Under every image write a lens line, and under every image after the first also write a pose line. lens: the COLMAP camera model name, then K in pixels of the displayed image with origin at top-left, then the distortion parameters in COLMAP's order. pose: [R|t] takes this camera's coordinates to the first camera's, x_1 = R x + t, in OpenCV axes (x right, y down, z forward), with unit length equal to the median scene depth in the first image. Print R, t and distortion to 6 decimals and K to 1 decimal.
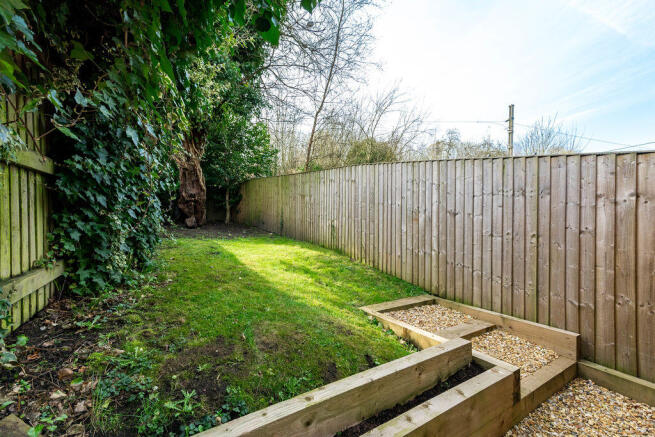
lens RADIAL K [[261.3, 0, 327.5], [0, 261.3, 218.5], [0, 0, 1]] dist [-0.002773, -0.000221]
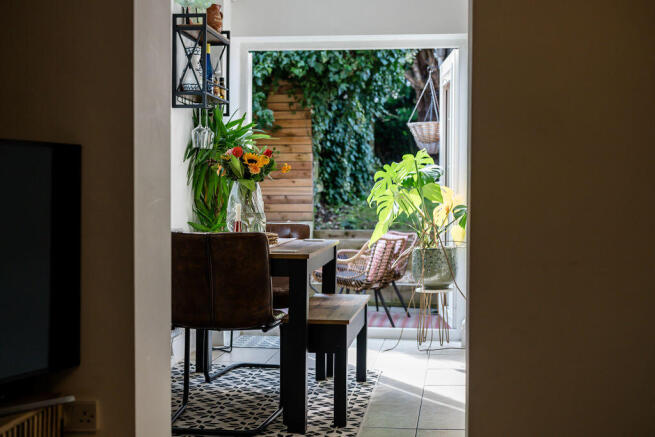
lens RADIAL K [[938.7, 0, 327.5], [0, 938.7, 218.5], [0, 0, 1]] dist [0.002305, 0.001532]
pose [[0.773098, 0.027406, -0.633694, 2.954625], [0.006743, 0.998655, 0.051417, 0.059056], [0.634251, -0.044024, 0.771873, -3.768584]]
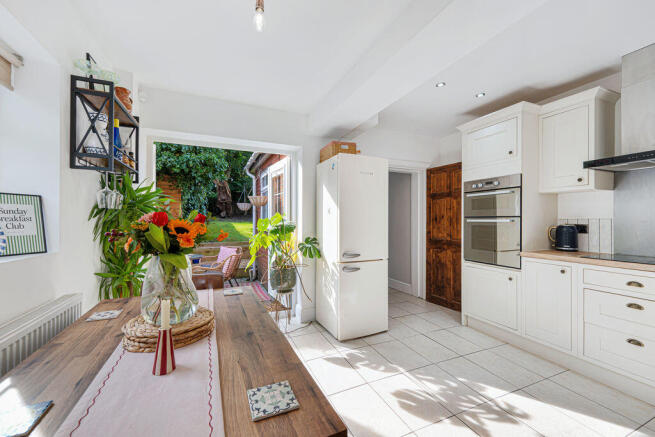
lens RADIAL K [[261.3, 0, 327.5], [0, 261.3, 218.5], [0, 0, 1]] dist [-0.002773, -0.000221]
pose [[0.988683, 0.003286, -0.149982, 1.791296], [0.000080, 0.999748, 0.022434, 0.006608], [0.150018, -0.022193, 0.988434, -2.641685]]
